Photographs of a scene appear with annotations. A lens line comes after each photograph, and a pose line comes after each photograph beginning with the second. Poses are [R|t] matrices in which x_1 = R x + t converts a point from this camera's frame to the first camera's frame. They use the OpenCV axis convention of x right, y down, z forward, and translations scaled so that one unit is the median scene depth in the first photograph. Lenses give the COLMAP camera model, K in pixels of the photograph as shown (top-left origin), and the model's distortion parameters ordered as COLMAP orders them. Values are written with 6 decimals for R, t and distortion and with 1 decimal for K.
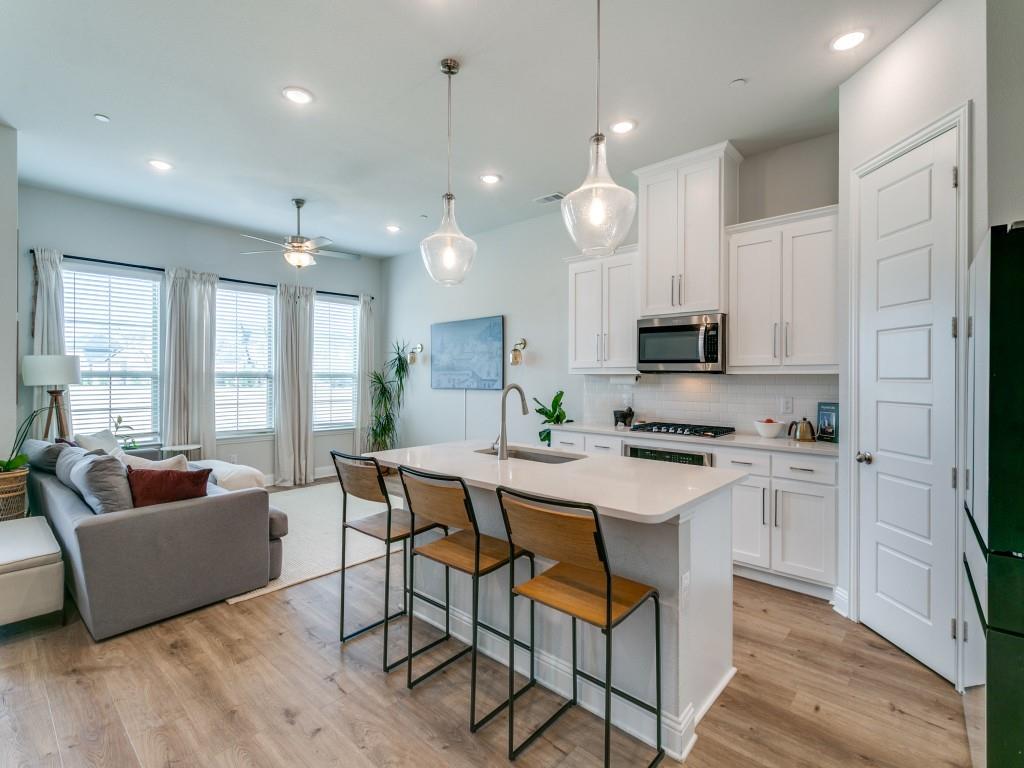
lens RADIAL K [[475.5, 0, 510.5], [0, 475.5, 377.5], [0, 0, 1]] dist [0.001950, 0.001232]
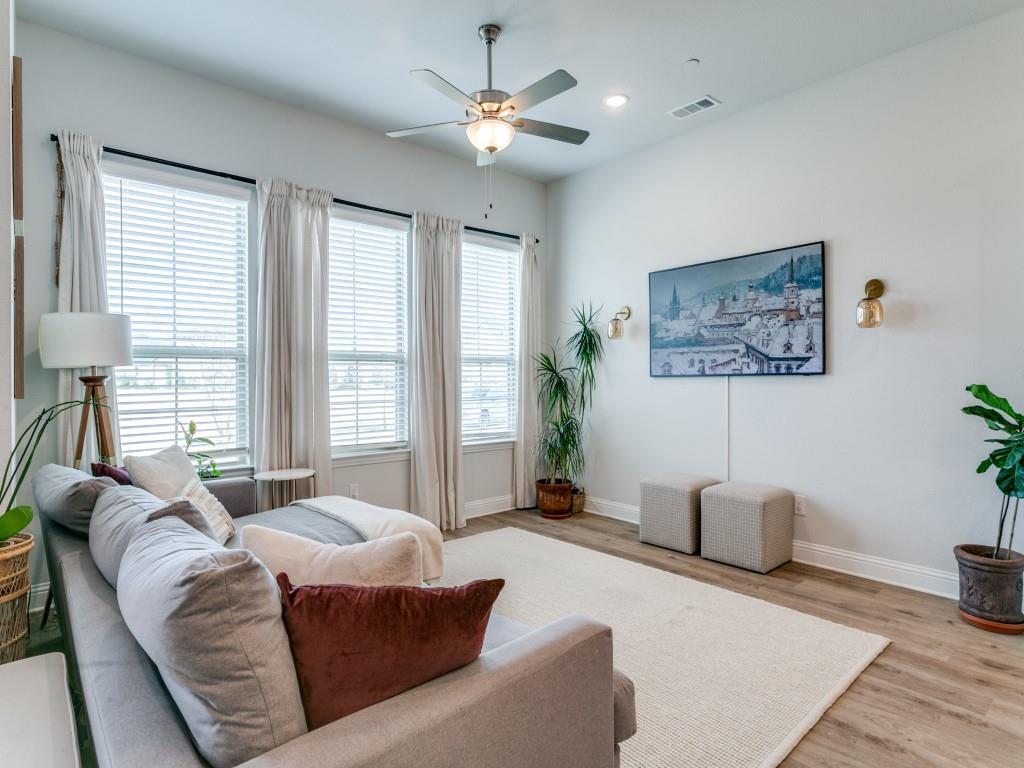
lens RADIAL K [[545.8, 0, 516.4], [0, 545.8, 381.3], [0, 0, 1]] dist [0.002858, -0.001641]
pose [[0.993329, -0.007898, -0.115040, -0.328760], [0.008446, 0.999955, 0.004284, 0.029995], [0.115001, -0.005227, 0.993352, 0.357497]]
